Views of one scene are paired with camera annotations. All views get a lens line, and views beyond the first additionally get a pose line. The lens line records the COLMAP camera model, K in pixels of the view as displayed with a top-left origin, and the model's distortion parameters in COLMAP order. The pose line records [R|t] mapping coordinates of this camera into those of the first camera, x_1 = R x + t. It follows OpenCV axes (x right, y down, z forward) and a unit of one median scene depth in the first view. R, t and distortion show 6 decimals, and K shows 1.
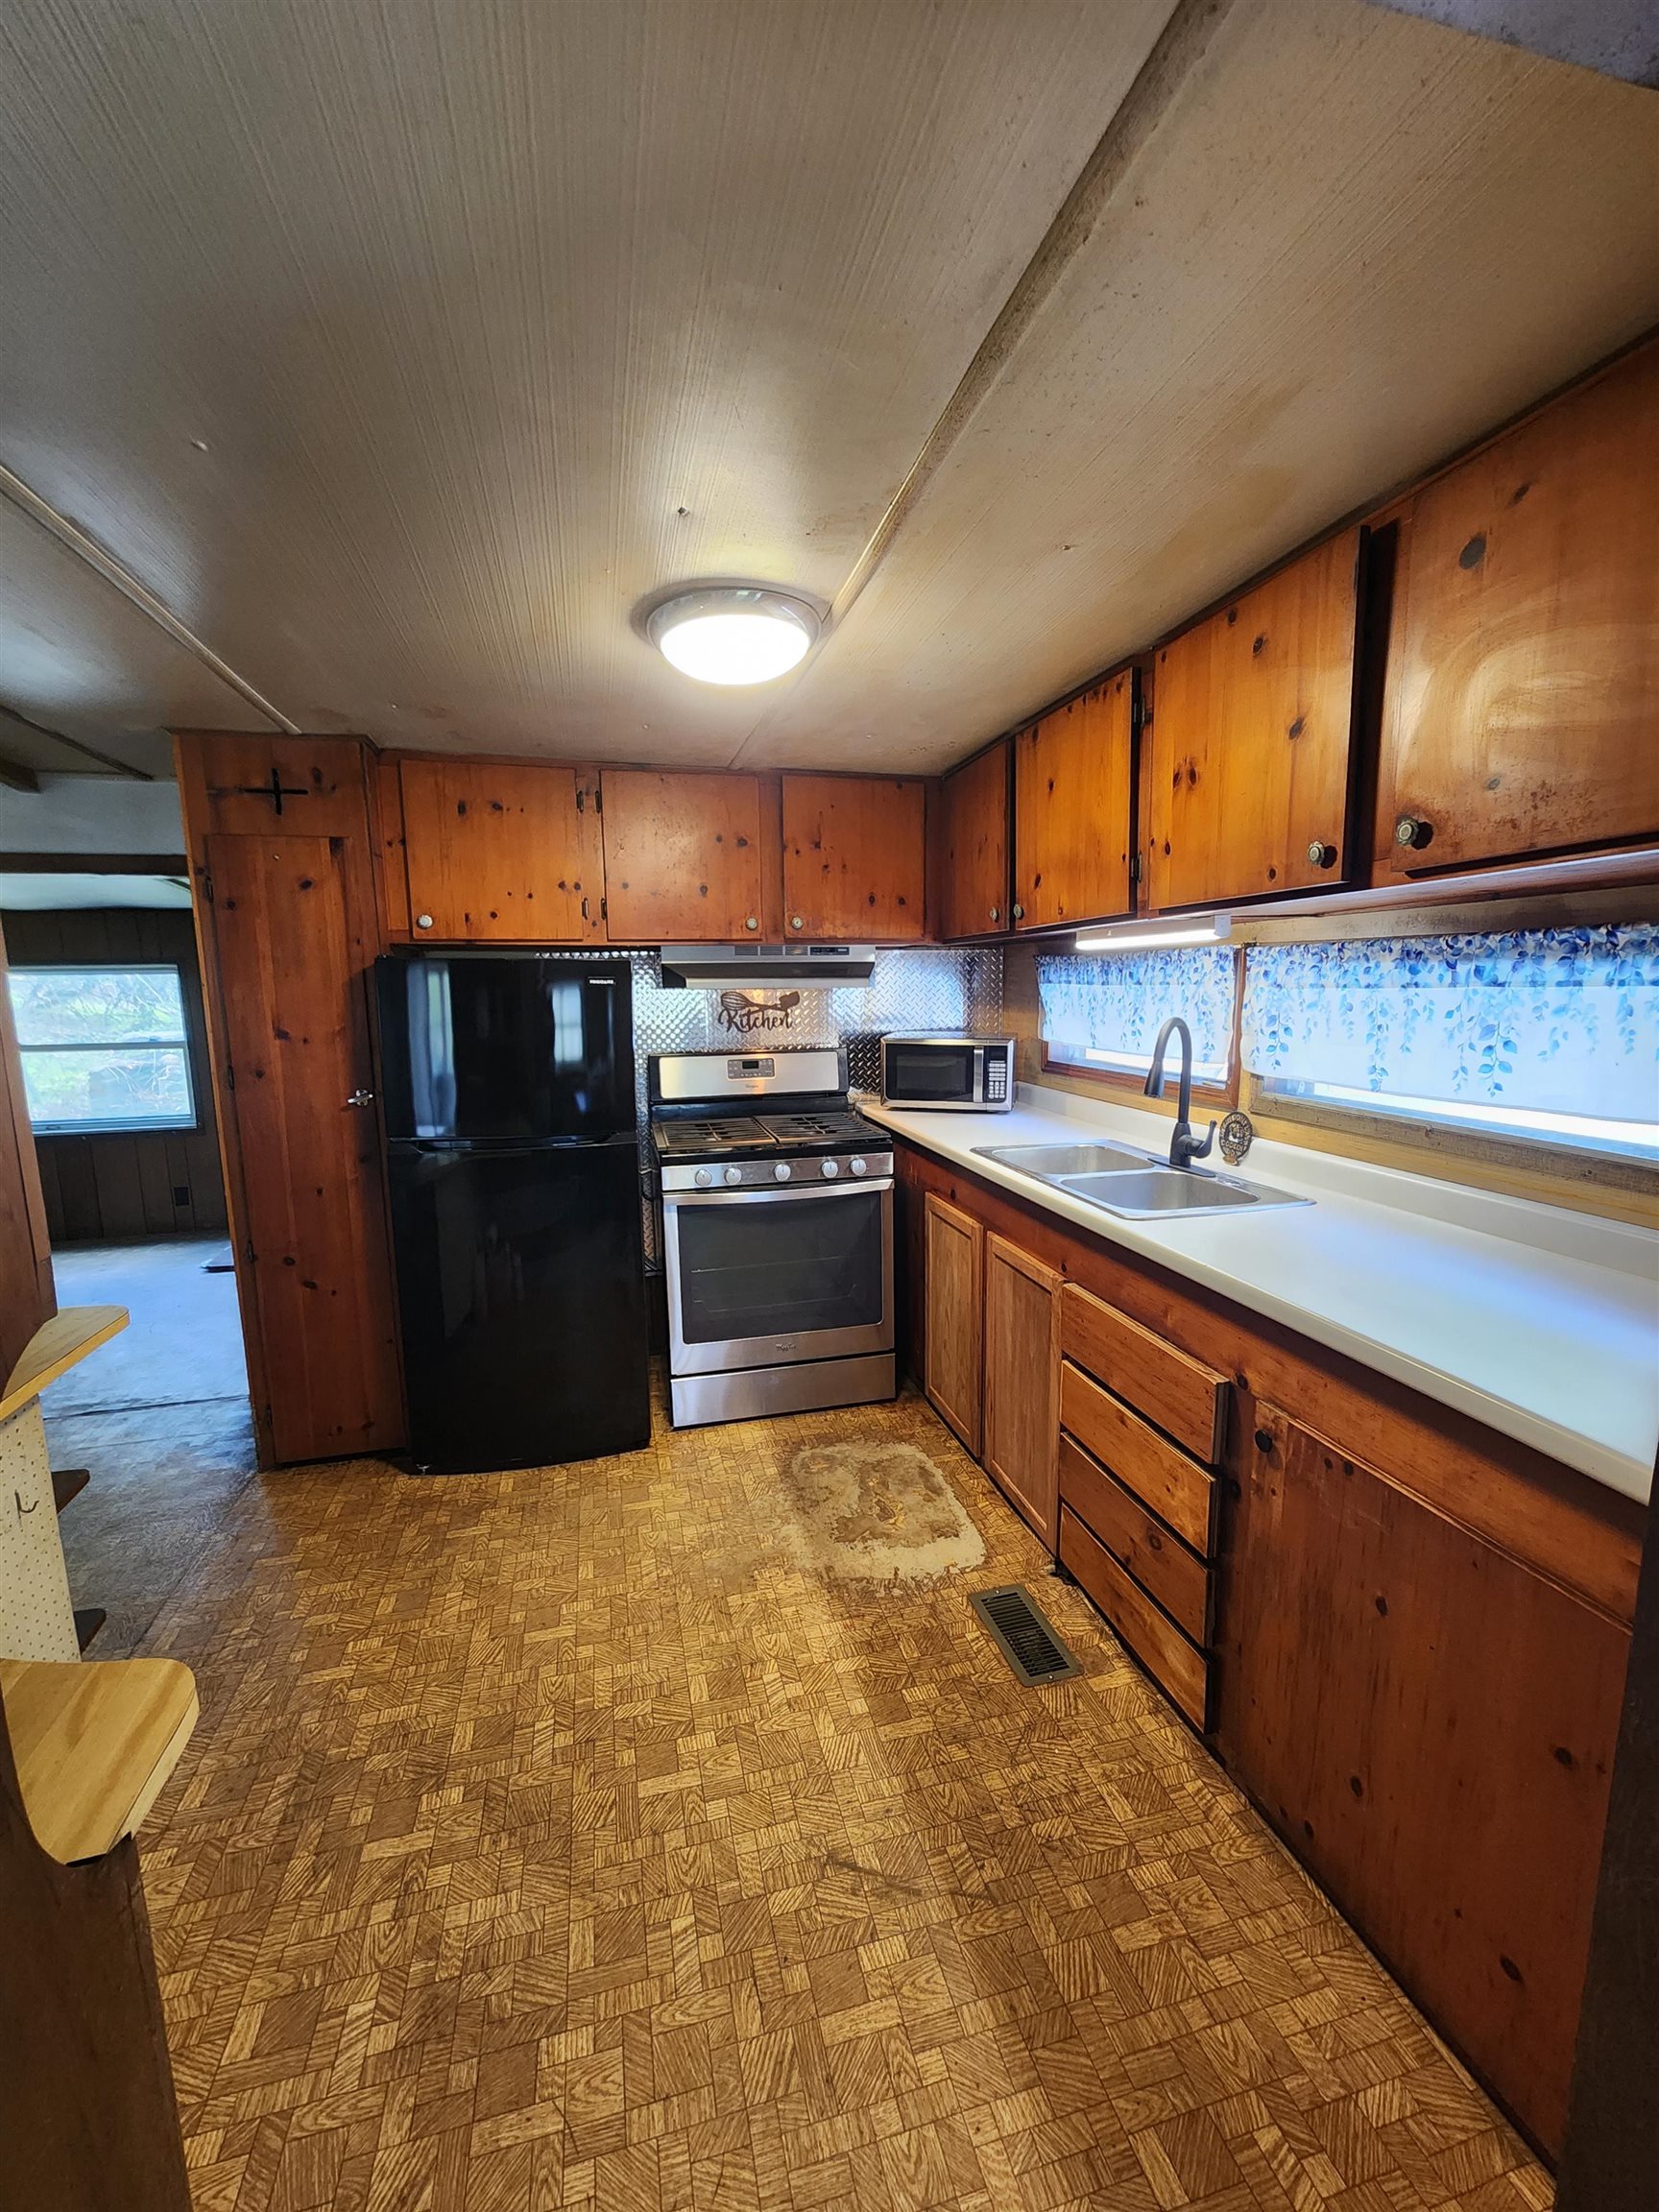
lens RADIAL K [[896.1, 0, 828.8], [0, 896.1, 1122.6], [0, 0, 1]] dist [-0.000587, 0.000207]
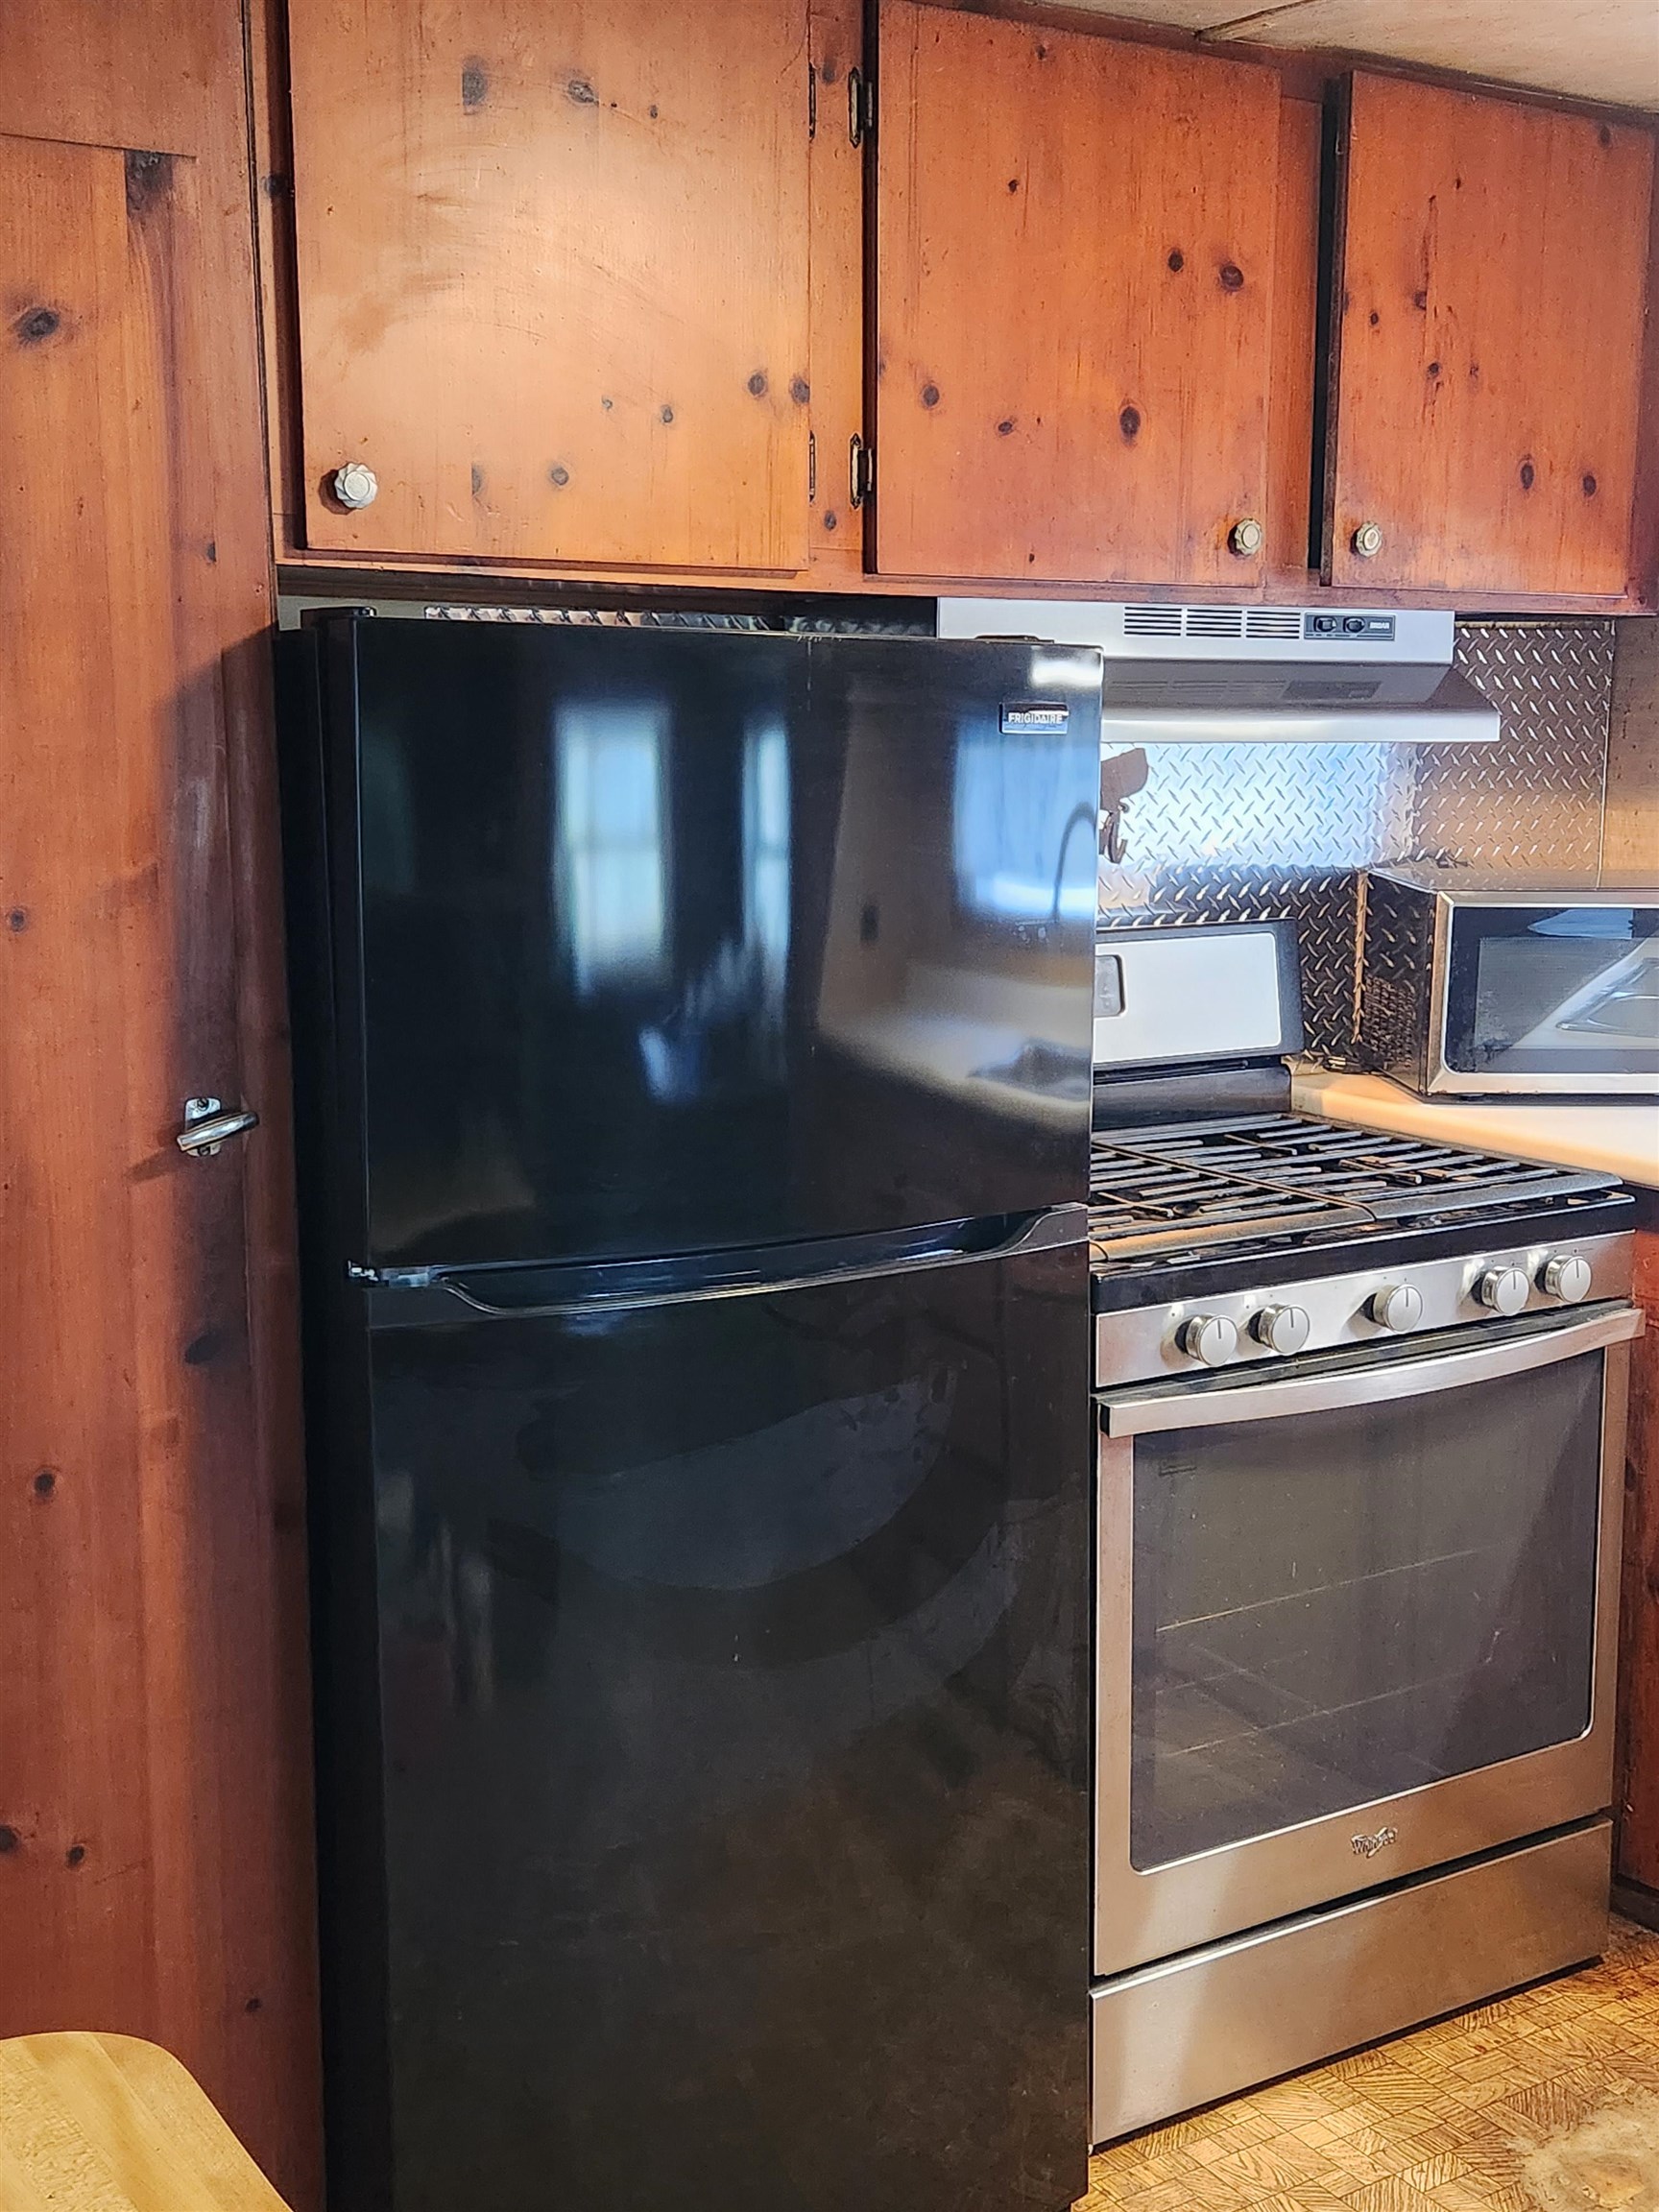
lens RADIAL K [[2583.9, 0, 873.3], [0, 2583.9, 1145.2], [0, 0, 1]] dist [0.083993, -0.023133]
pose [[0.943466, -0.038265, 0.329252, -0.615058], [0.034466, 0.999255, 0.017369, -0.030254], [-0.329671, -0.005039, 0.944082, 0.192787]]
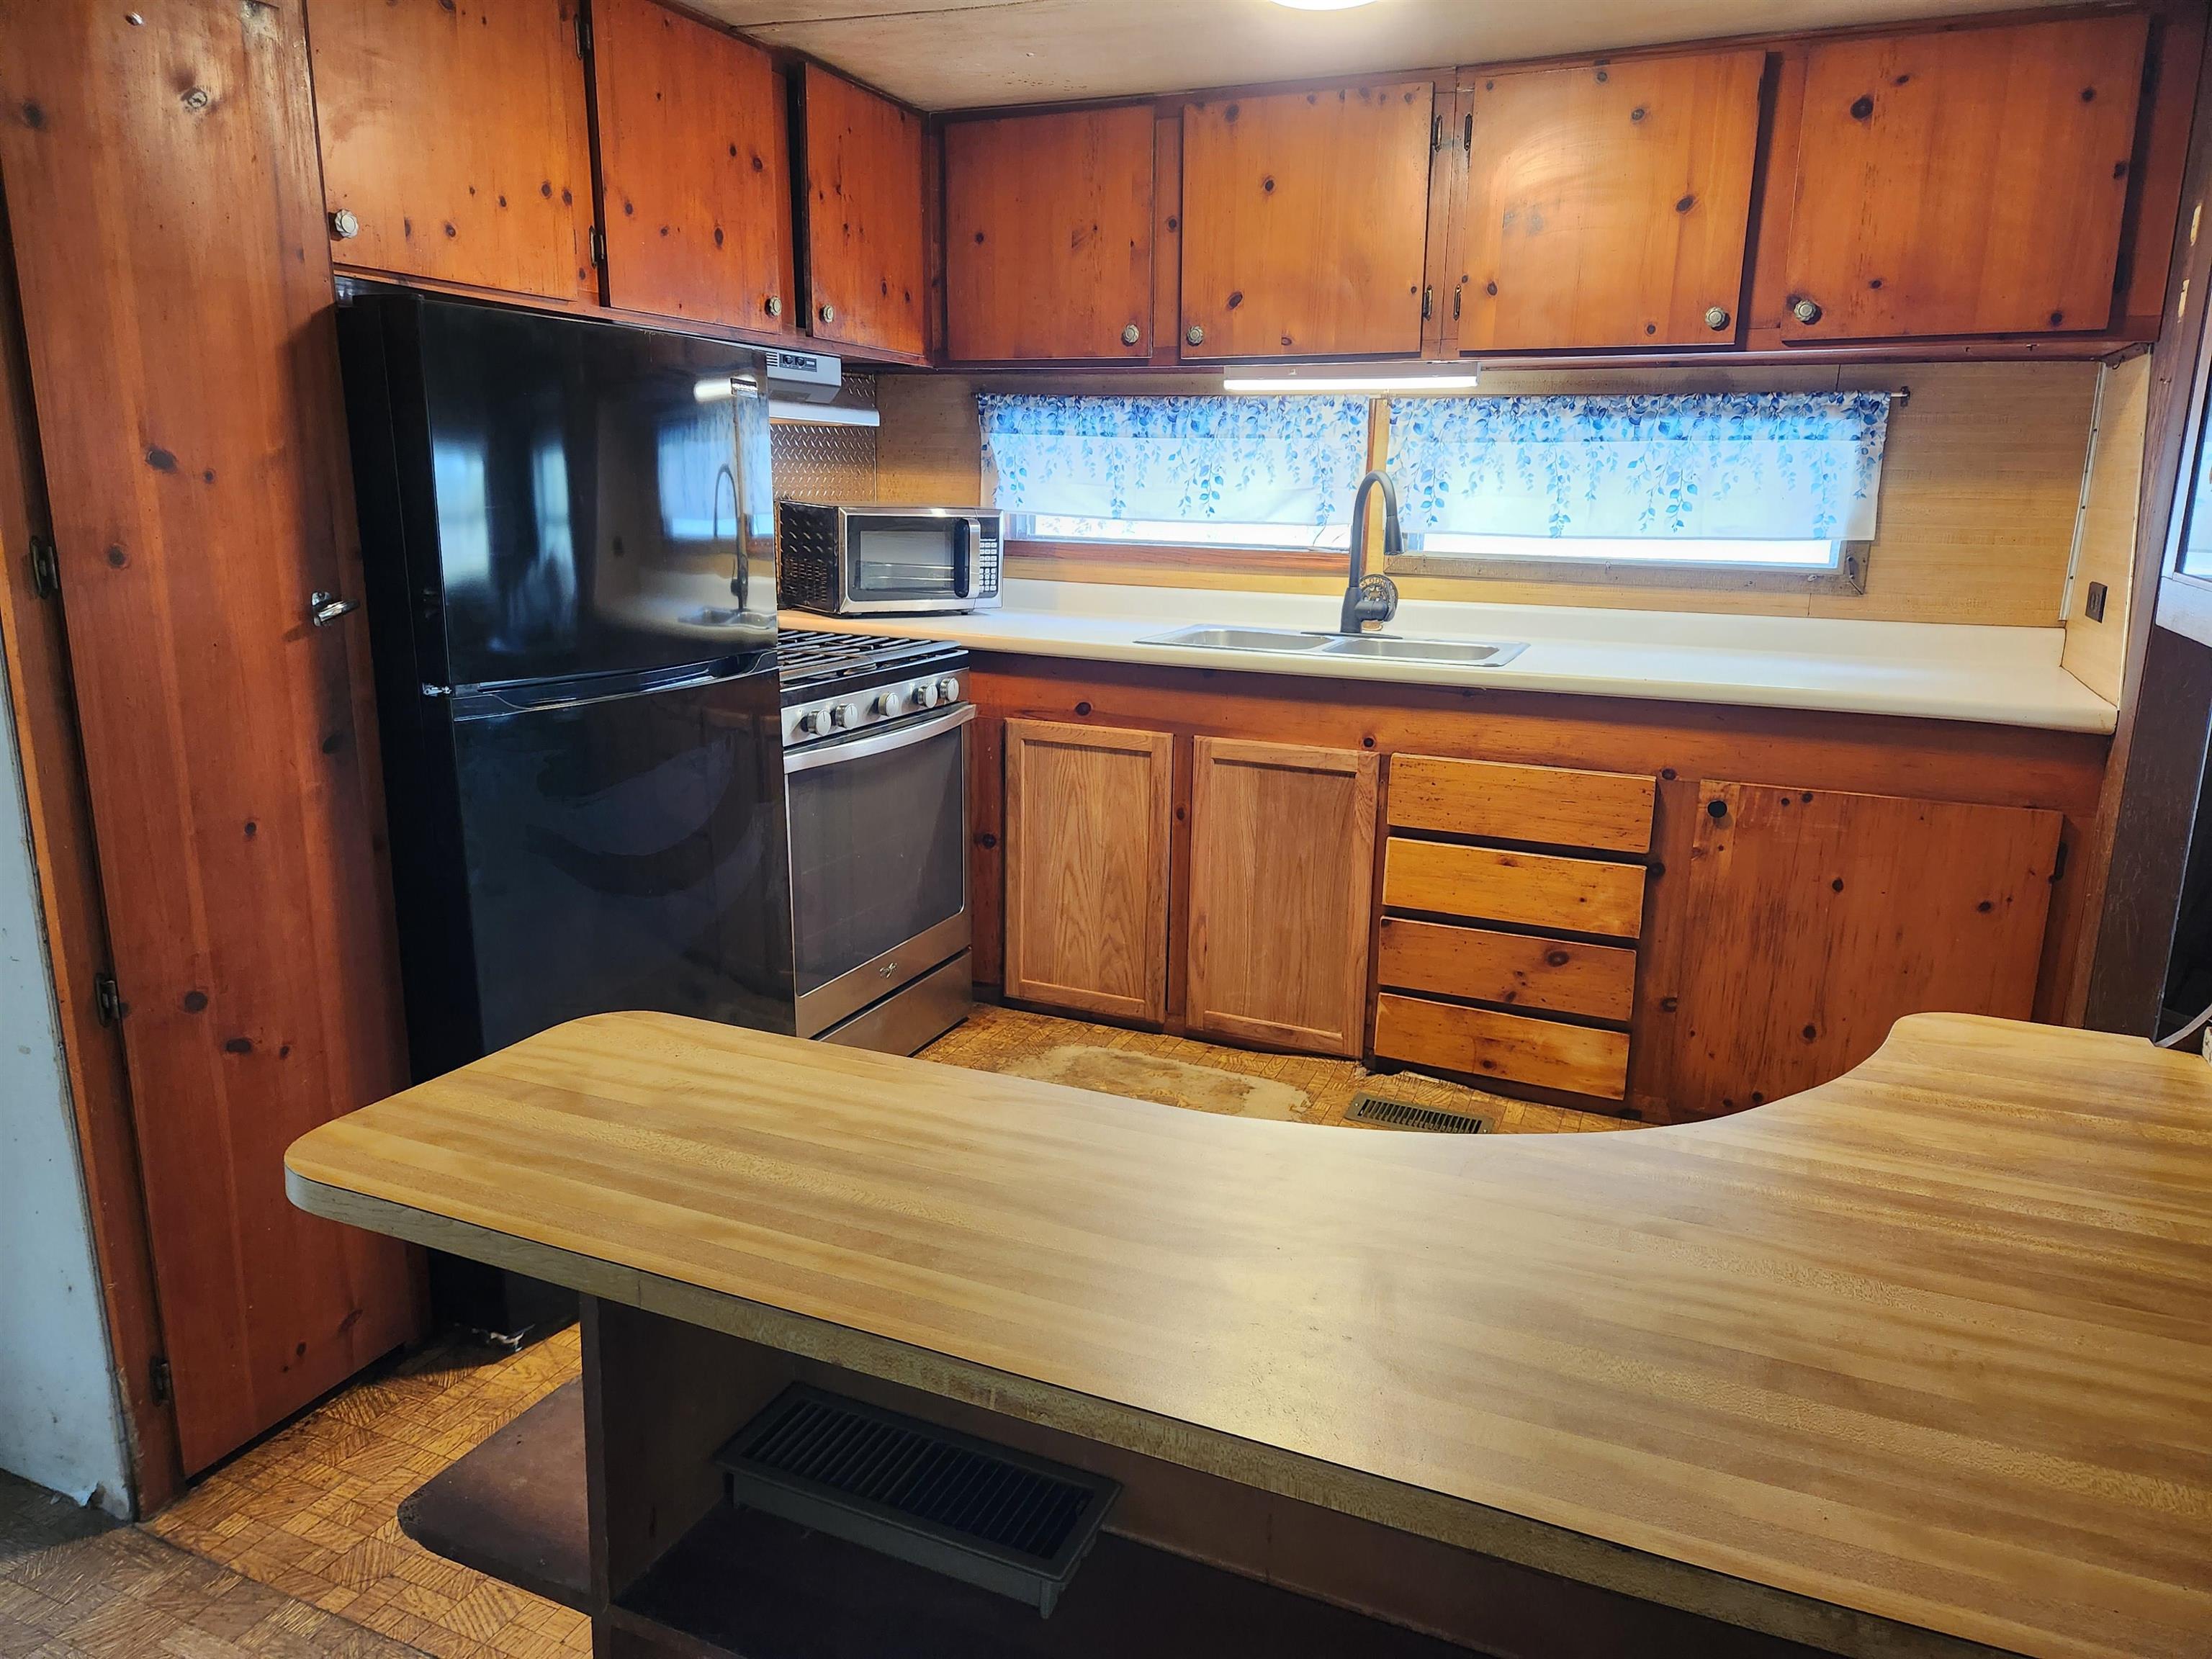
lens RADIAL K [[1478.1, 0, 1104.4], [0, 1478.1, 812.2], [0, 0, 1]] dist [0.103446, -0.106864]
pose [[0.612661, -0.151657, 0.775659, -0.926829], [0.094990, 0.988432, 0.118230, 0.022337], [-0.784616, 0.001245, 0.619980, 0.222096]]
